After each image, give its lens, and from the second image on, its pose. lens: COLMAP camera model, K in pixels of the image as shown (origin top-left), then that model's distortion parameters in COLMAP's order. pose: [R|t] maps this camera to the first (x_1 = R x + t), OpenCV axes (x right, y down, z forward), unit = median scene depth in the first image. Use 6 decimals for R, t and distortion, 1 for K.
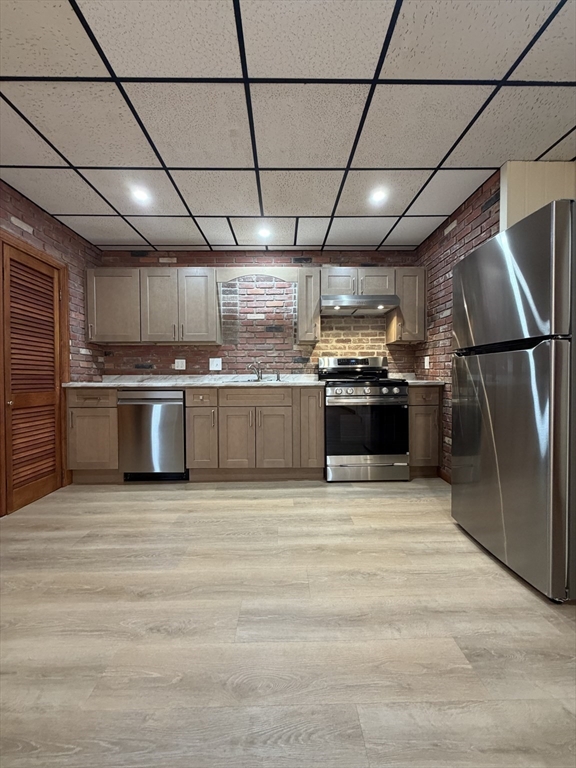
lens RADIAL K [[309.0, 0, 289.3], [0, 309.0, 381.9], [0, 0, 1]] dist [0.004236, 0.000326]
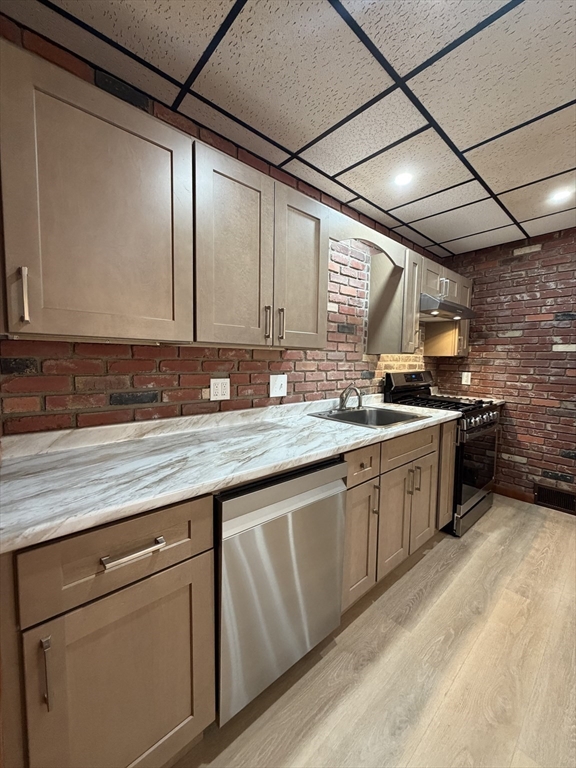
lens RADIAL K [[309.0, 0, 285.2], [0, 309.0, 381.6], [0, 0, 1]] dist [0.004236, 0.000326]
pose [[0.752471, -0.031256, 0.657883, -0.654966], [-0.005511, 0.998540, 0.053744, -0.104432], [-0.658602, -0.044067, 0.751200, 0.648829]]
